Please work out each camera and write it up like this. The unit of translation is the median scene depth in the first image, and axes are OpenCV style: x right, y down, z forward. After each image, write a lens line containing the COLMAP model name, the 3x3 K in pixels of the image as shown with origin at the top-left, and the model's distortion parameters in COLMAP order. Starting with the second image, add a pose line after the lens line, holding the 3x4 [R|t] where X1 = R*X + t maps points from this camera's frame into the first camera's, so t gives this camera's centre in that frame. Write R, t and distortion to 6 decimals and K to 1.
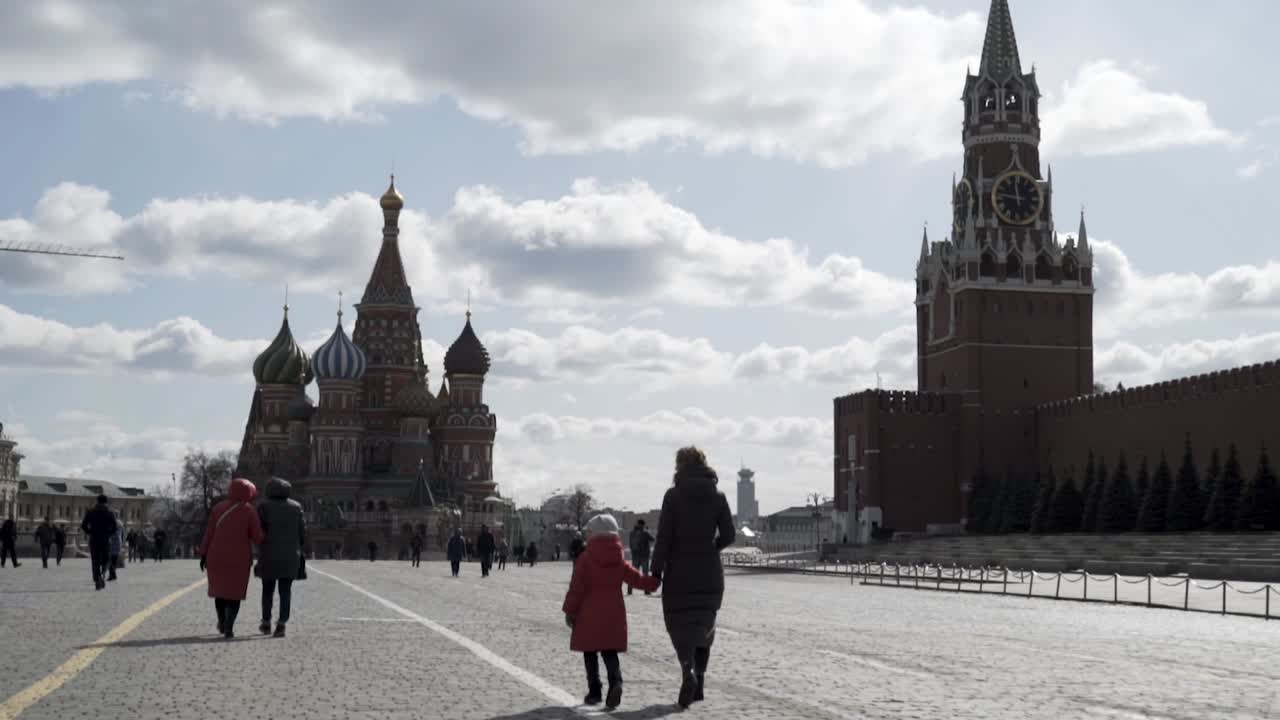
lens RADIAL K [[1774.7, 0, 640.0], [0, 1774.7, 360.0], [0, 0, 1]] dist [0.037796, 0.042363]
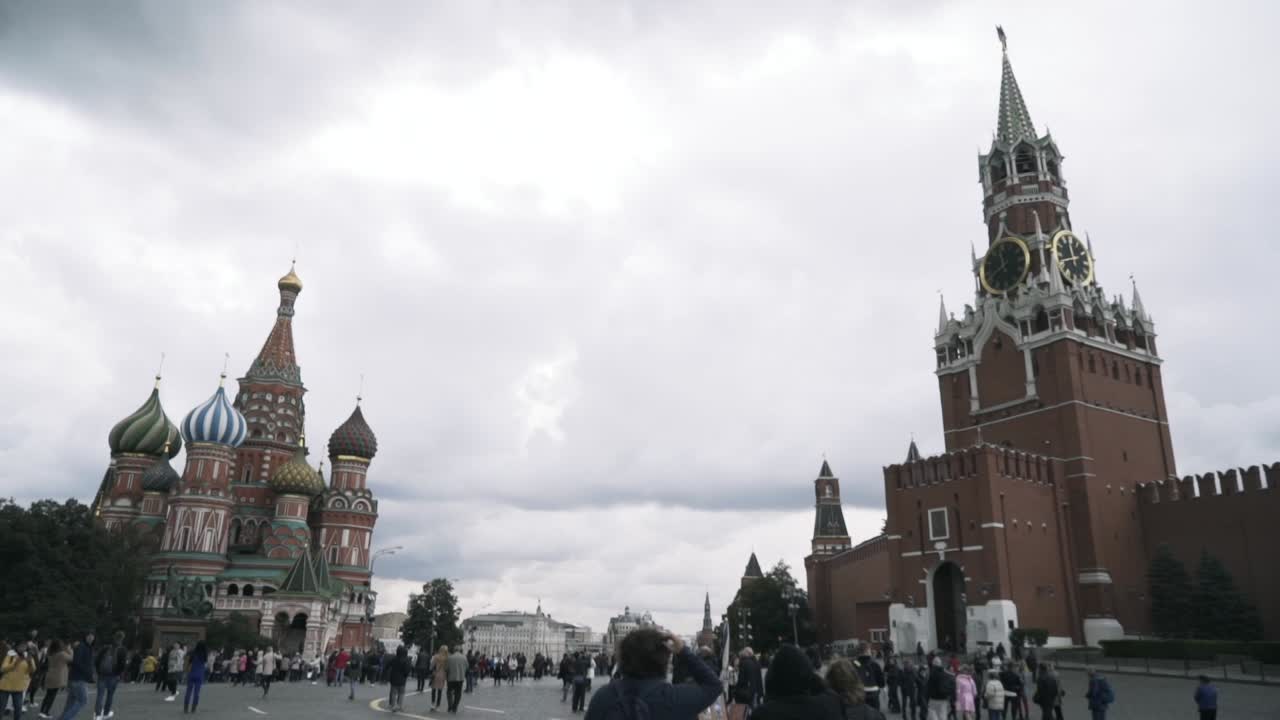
lens RADIAL K [[882.5, 0, 640.0], [0, 882.5, 360.0], [0, 0, 1]] dist [-0.020334, 0.001880]
pose [[0.949125, 0.109311, 0.295318, -0.098023], [-0.047499, 0.976783, -0.208898, 0.050109], [-0.311296, 0.184243, 0.932282, 0.499048]]
